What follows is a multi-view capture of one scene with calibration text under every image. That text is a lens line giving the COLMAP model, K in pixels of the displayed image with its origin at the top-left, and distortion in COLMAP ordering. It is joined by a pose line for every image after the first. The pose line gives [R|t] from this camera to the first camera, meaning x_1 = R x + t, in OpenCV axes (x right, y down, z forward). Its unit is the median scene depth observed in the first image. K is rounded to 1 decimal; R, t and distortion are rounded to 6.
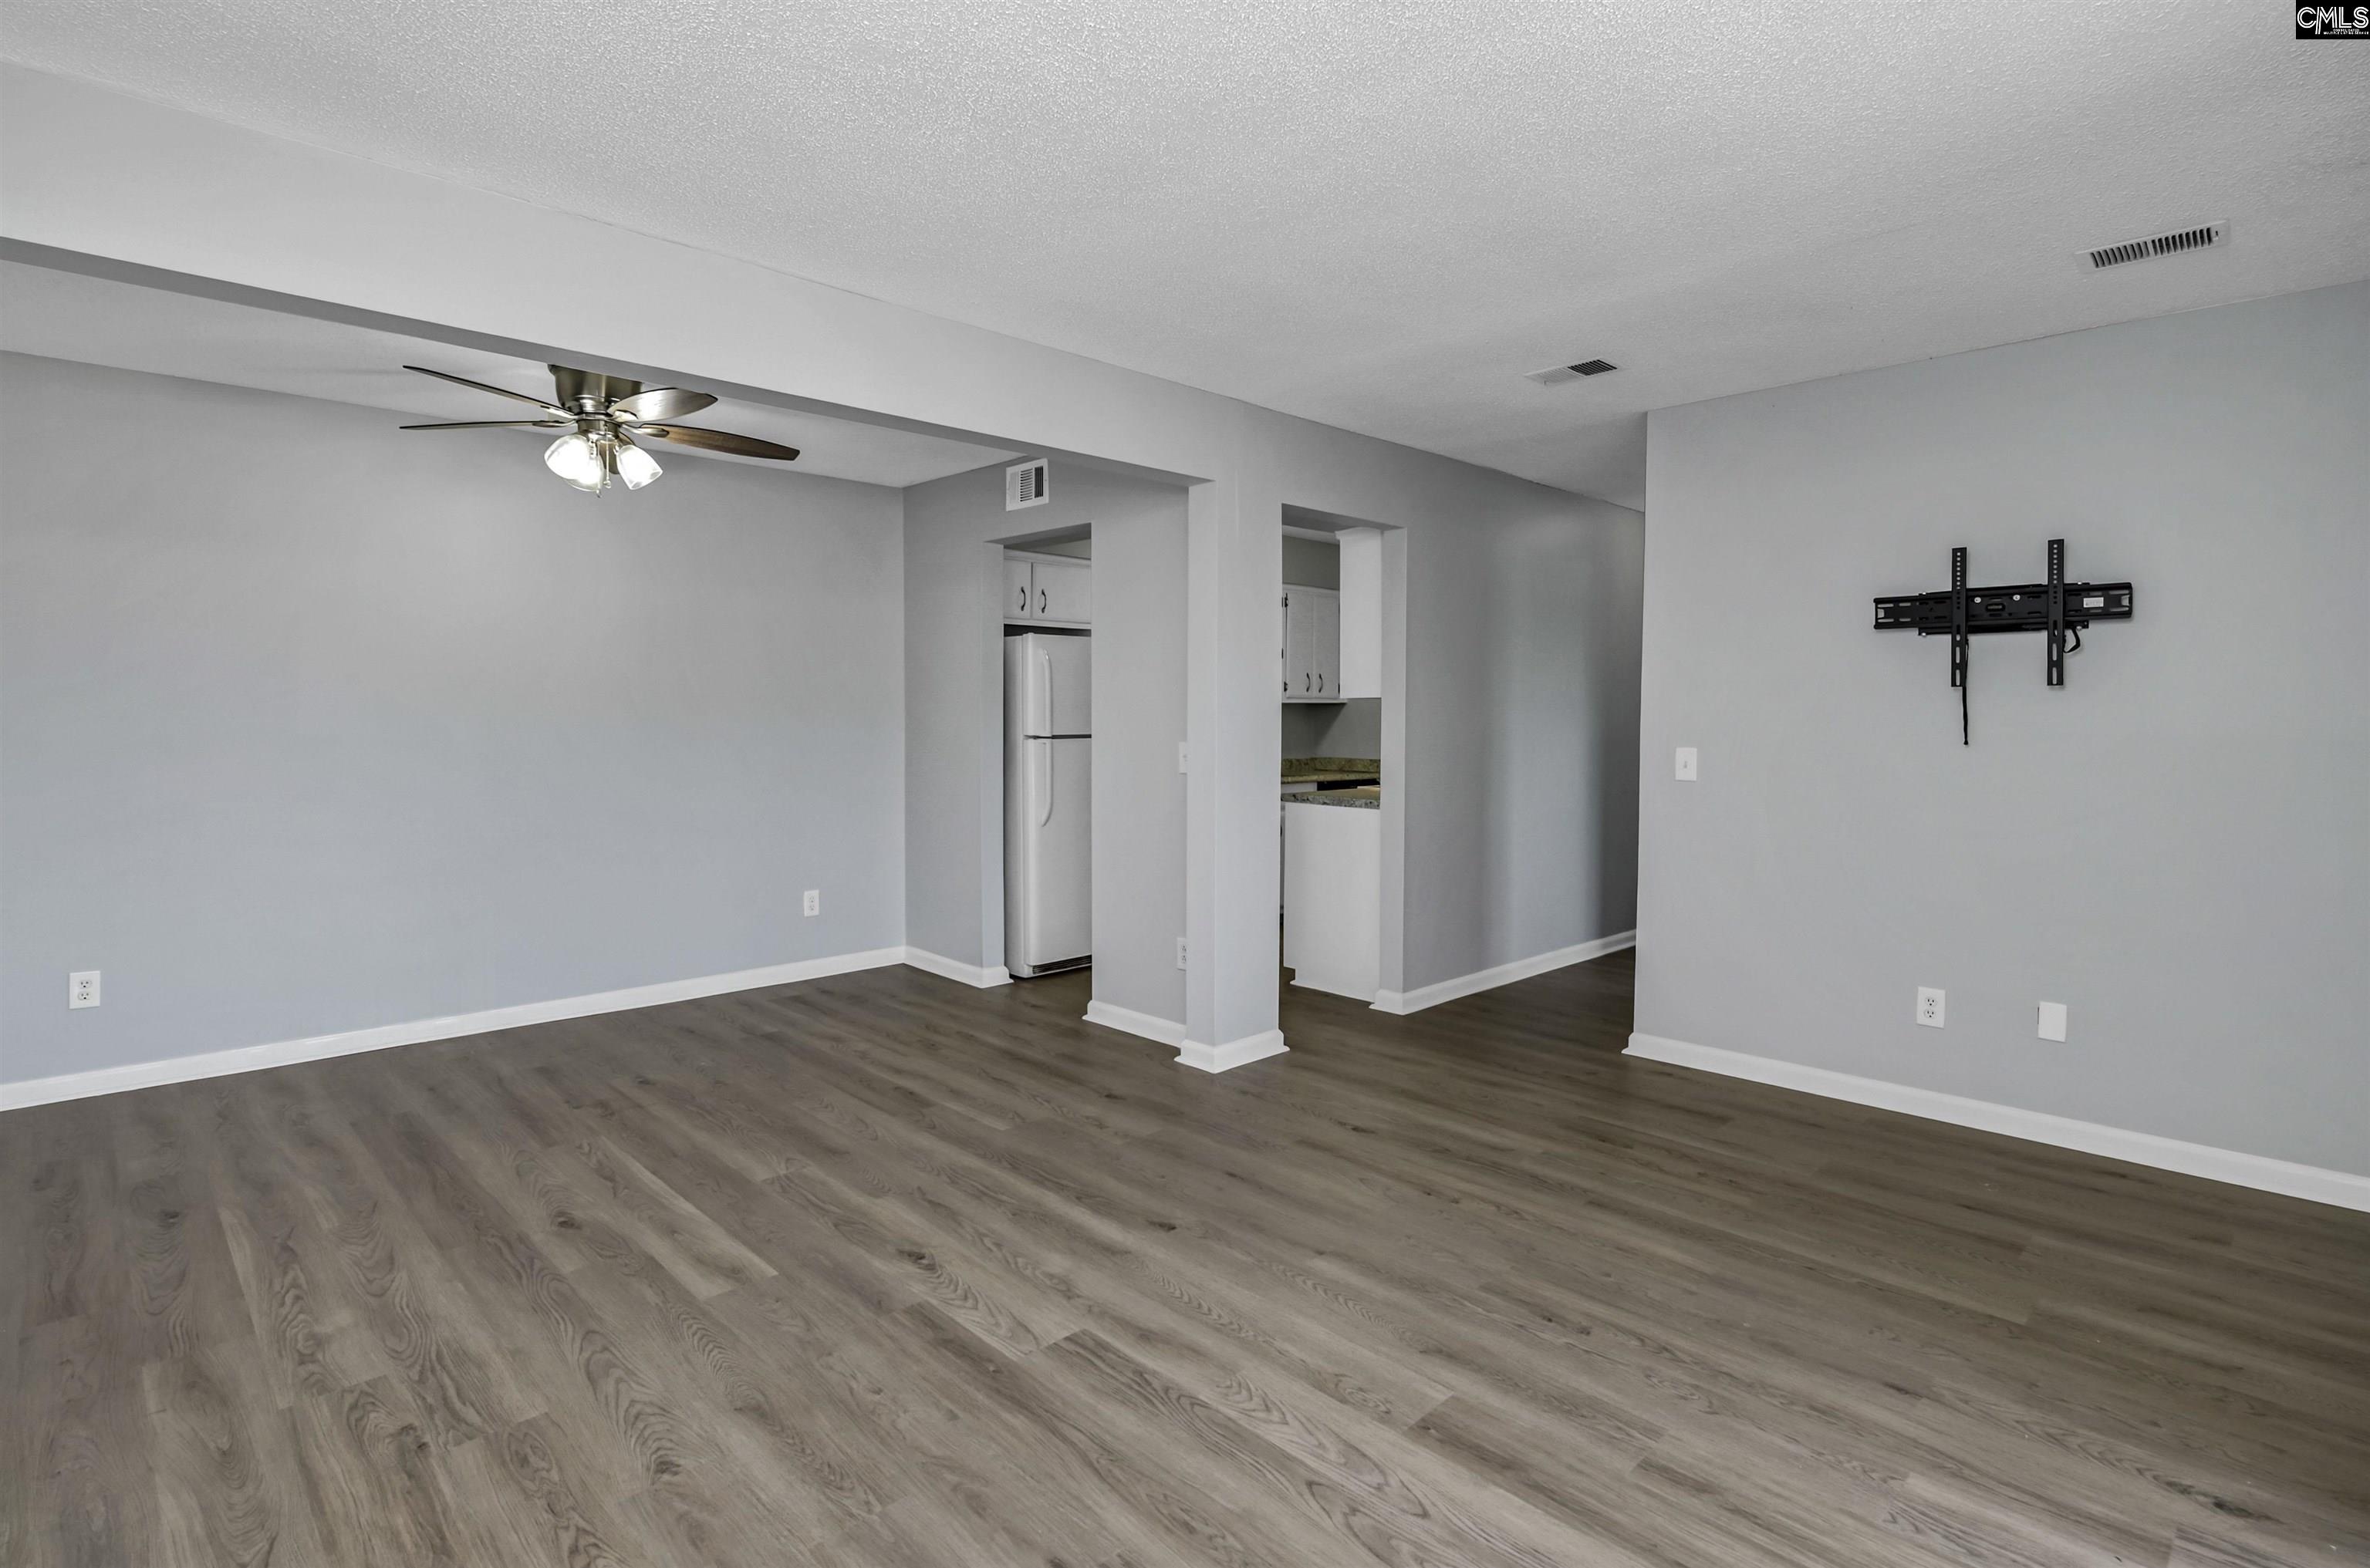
lens RADIAL K [[1177.6, 0, 1220.4], [0, 1177.6, 741.5], [0, 0, 1]] dist [0.003752, -0.009332]
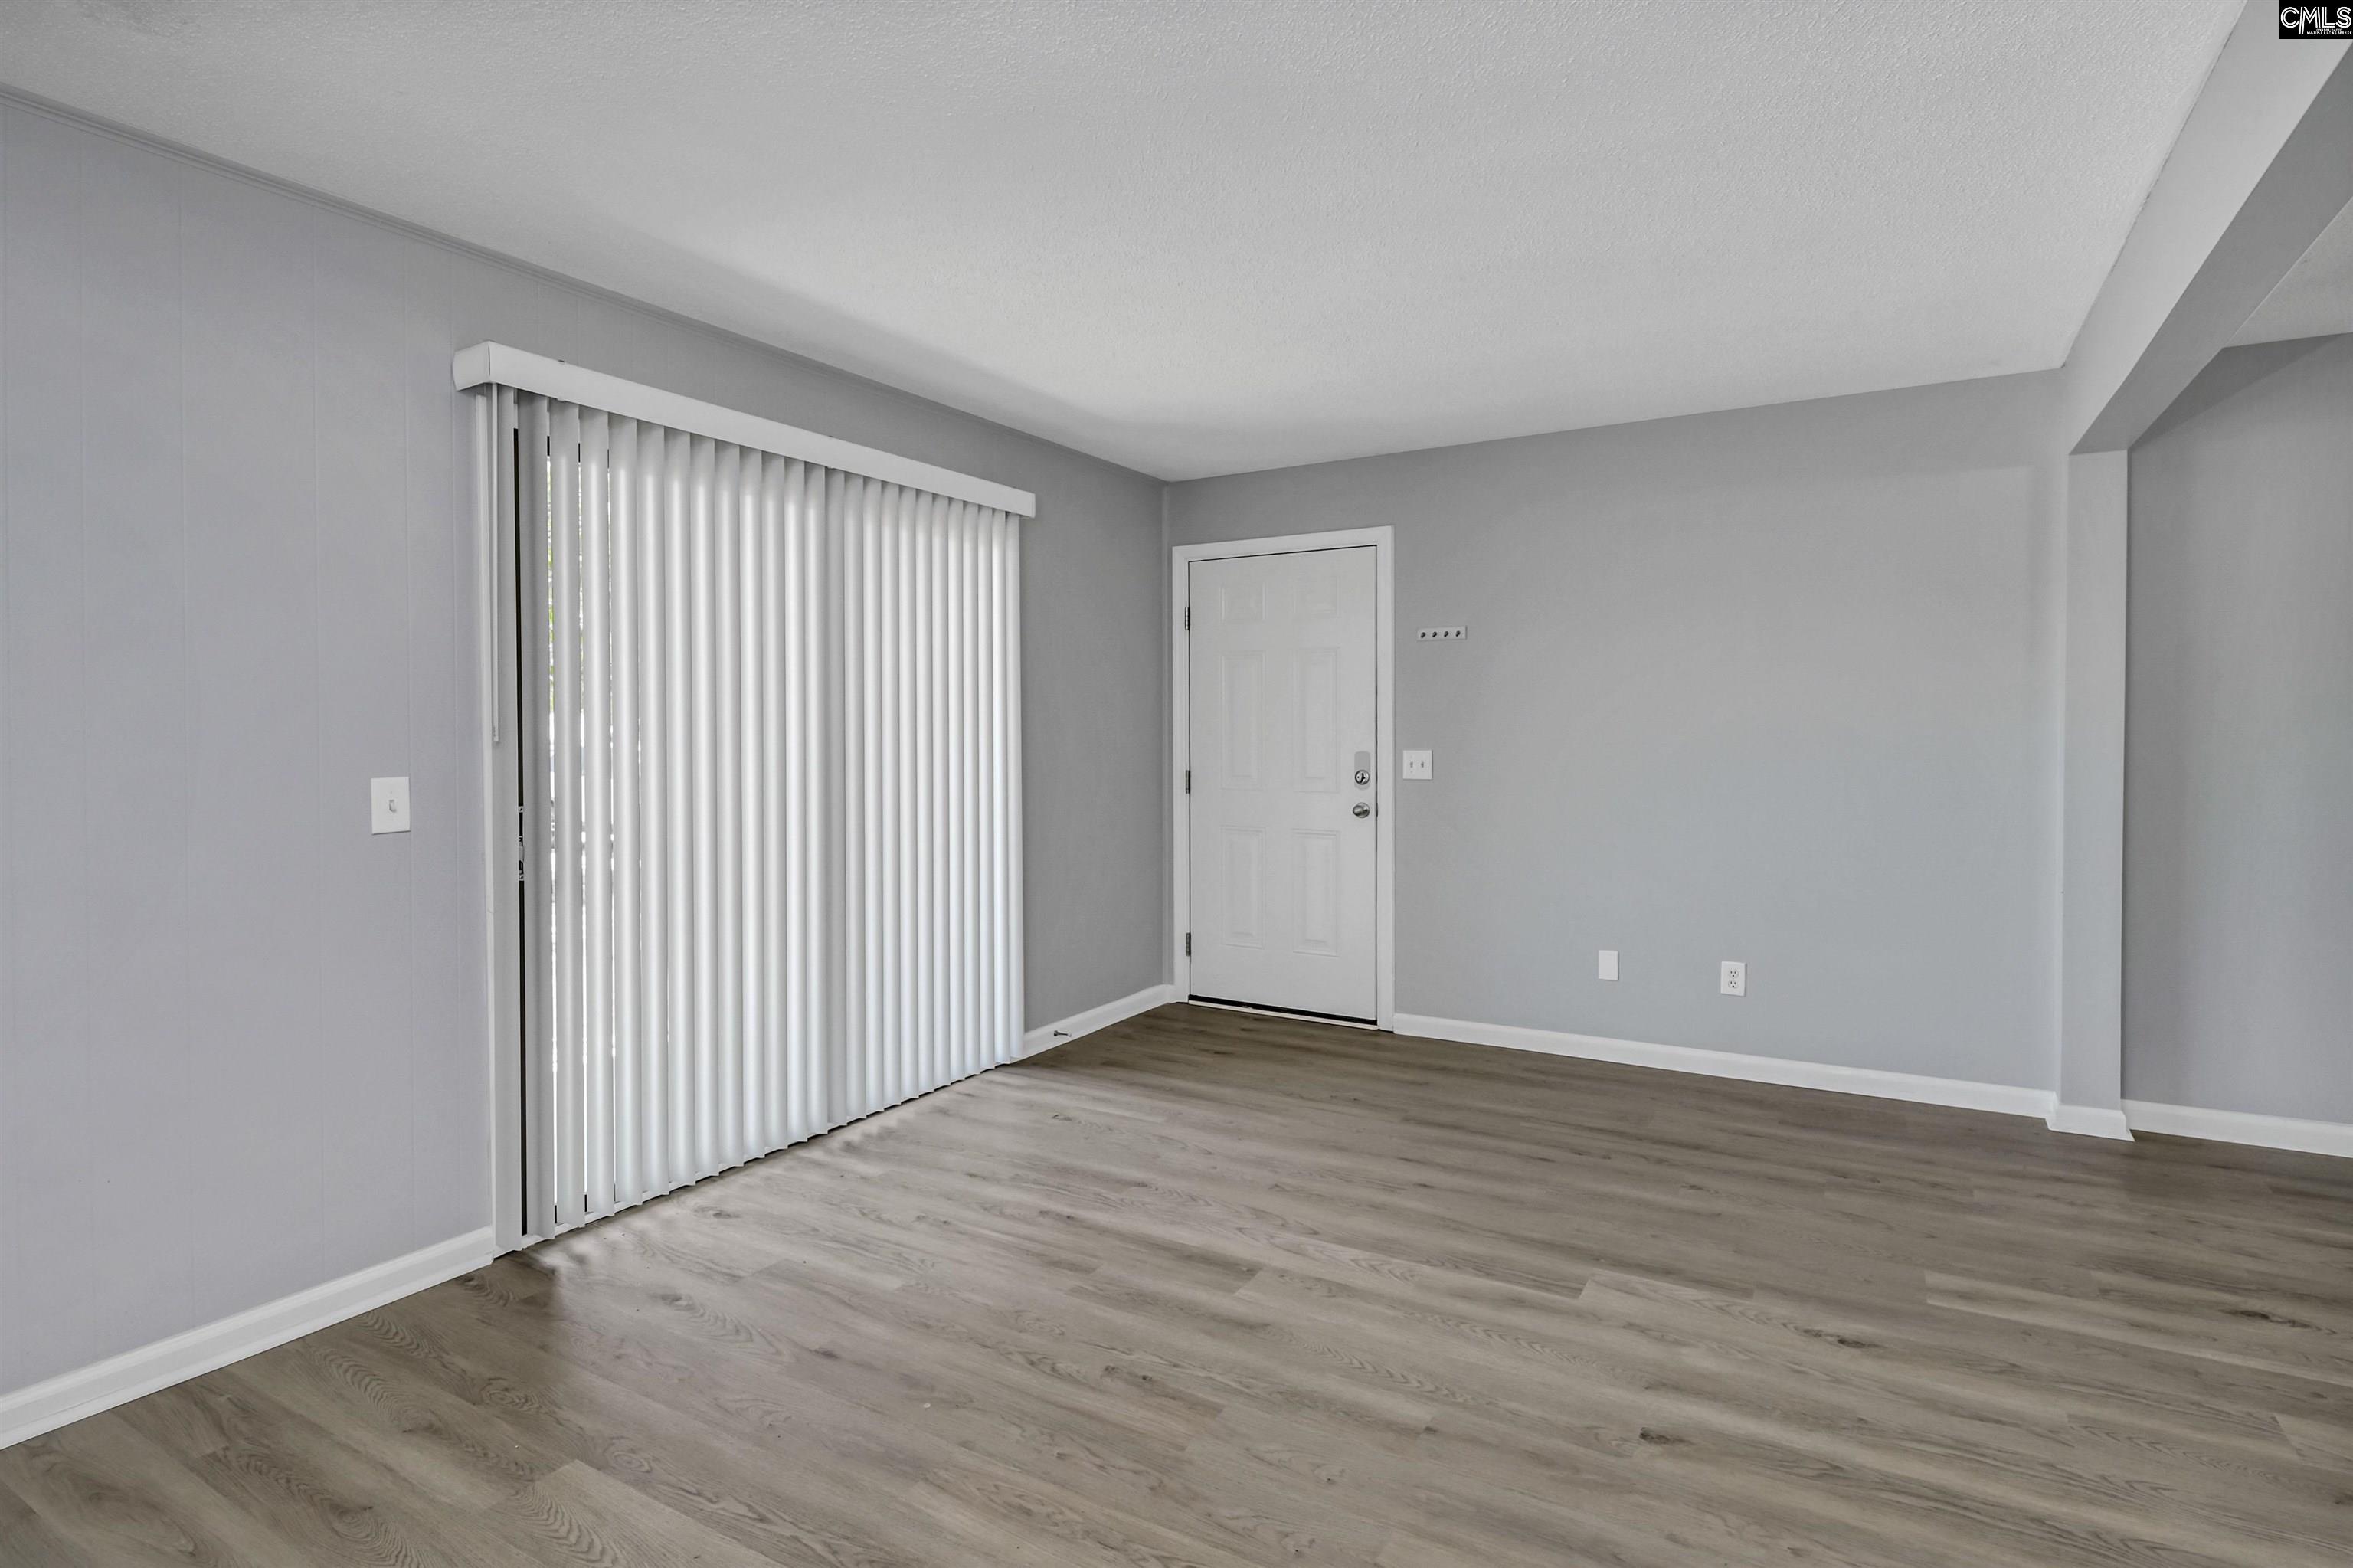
lens RADIAL K [[1169.3, 0, 1211.7], [0, 1169.3, 741.8], [0, 0, 1]] dist [0.003752, -0.009332]
pose [[-0.965921, 0.002165, -0.258829, 0.332352], [-0.007063, 0.999372, 0.034718, -0.025334], [0.258742, 0.035363, -0.965299, 1.343784]]
